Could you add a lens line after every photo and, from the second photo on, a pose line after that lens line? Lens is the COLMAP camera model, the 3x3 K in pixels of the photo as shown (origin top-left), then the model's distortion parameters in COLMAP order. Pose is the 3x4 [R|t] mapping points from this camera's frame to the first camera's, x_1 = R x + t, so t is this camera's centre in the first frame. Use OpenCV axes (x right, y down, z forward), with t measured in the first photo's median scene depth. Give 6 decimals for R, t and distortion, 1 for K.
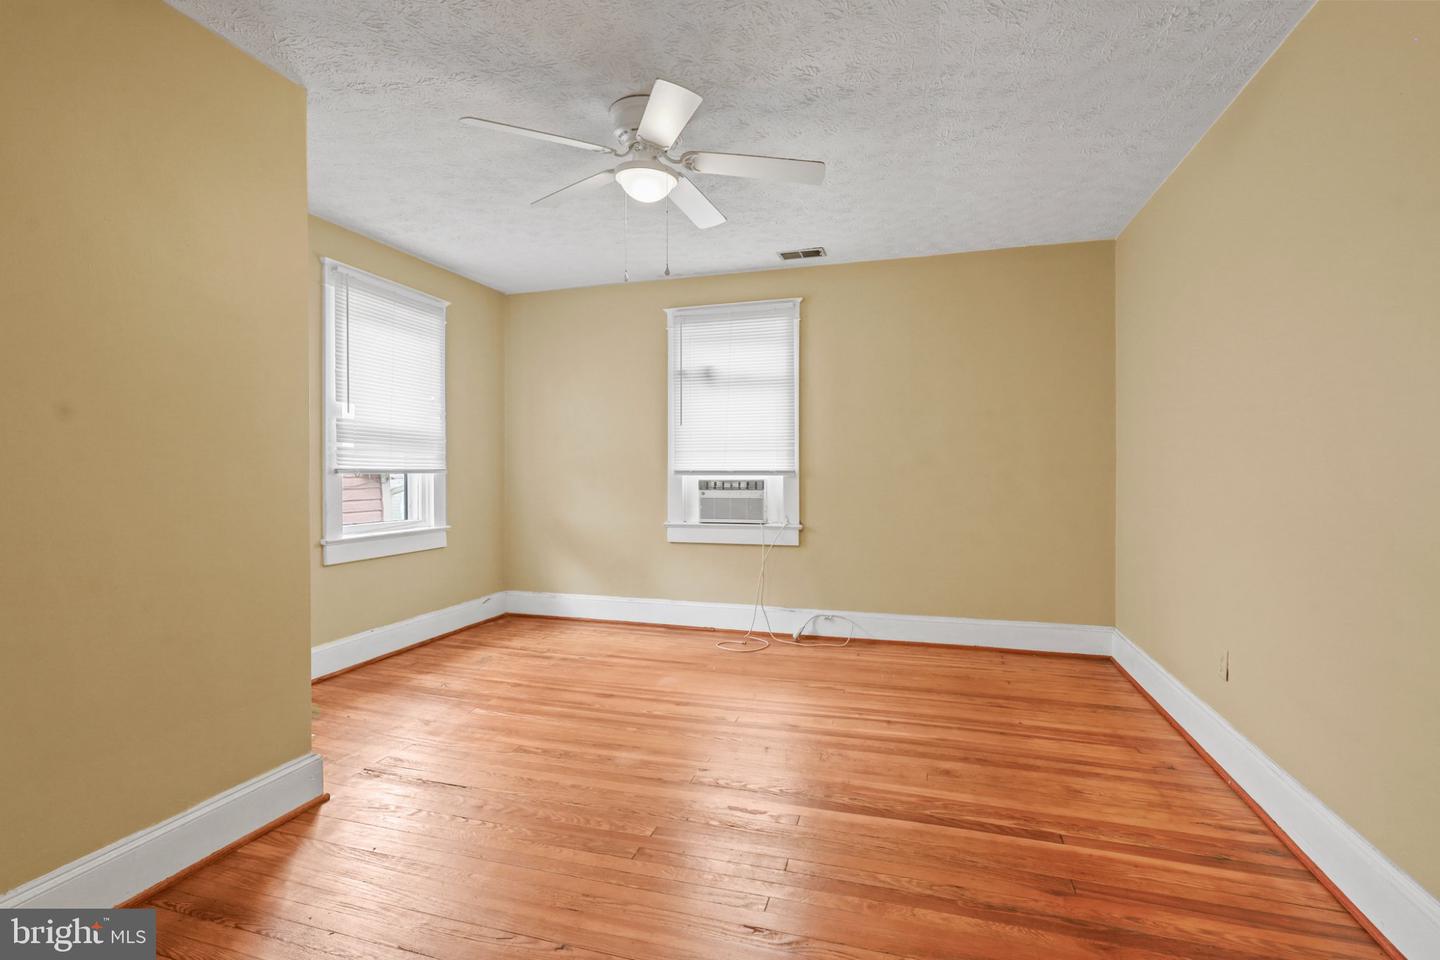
lens RADIAL K [[664.1, 0, 716.7], [0, 664.1, 461.7], [0, 0, 1]] dist [0.000691, 0.000173]
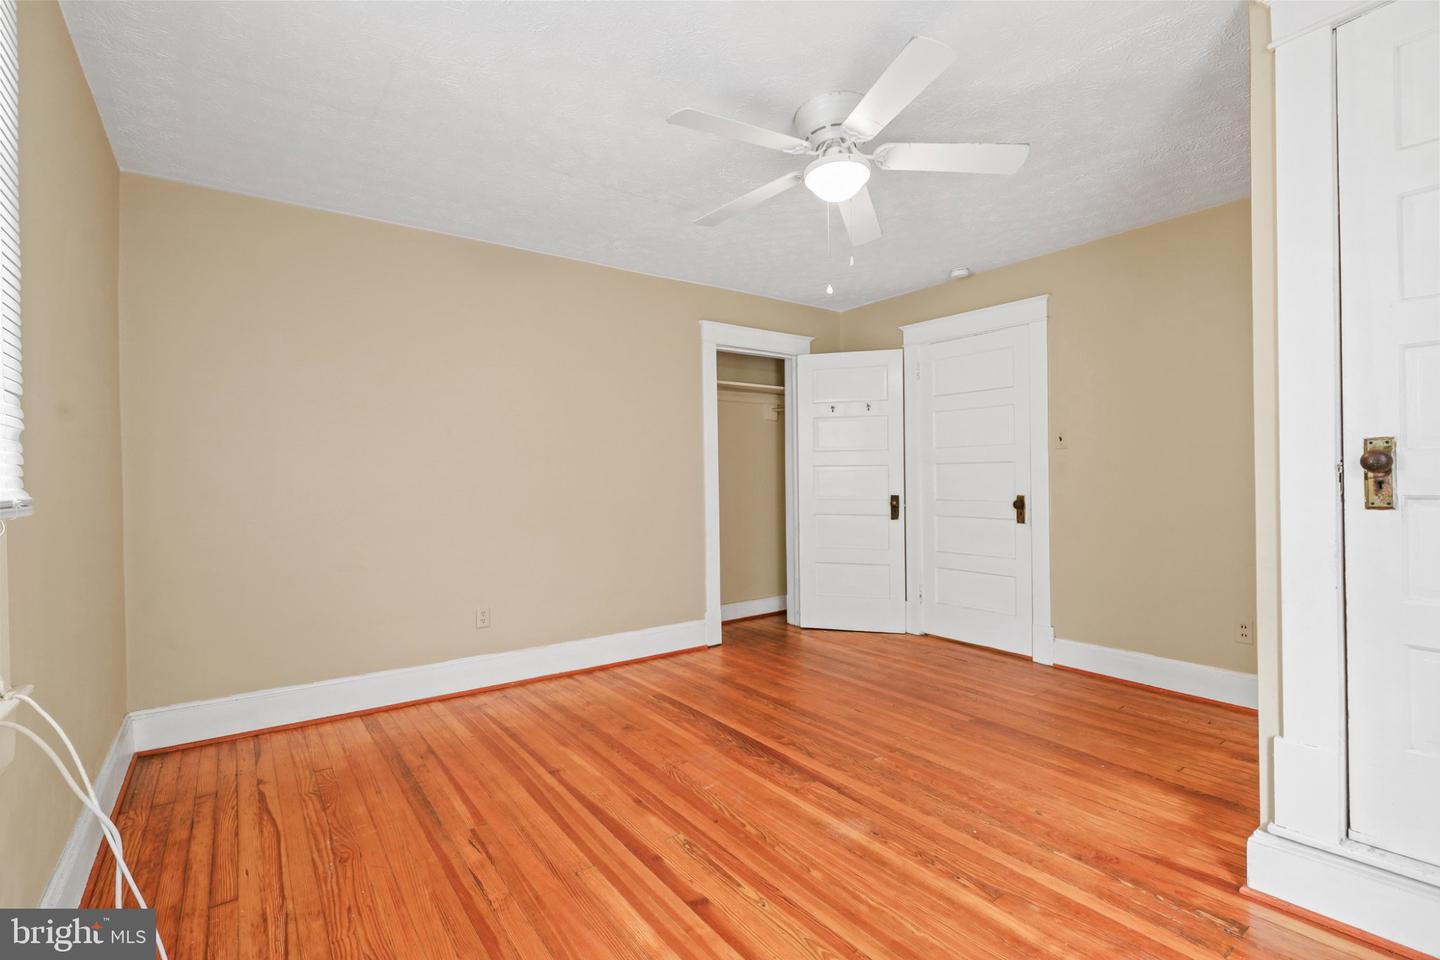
lens RADIAL K [[664.1, 0, 716.7], [0, 664.1, 461.7], [0, 0, 1]] dist [0.000691, 0.000173]
pose [[-0.803908, 0.032607, 0.593859, -0.502105], [0.012641, 0.999207, -0.037752, 0.020891], [-0.594619, -0.022842, -0.803683, 1.774870]]
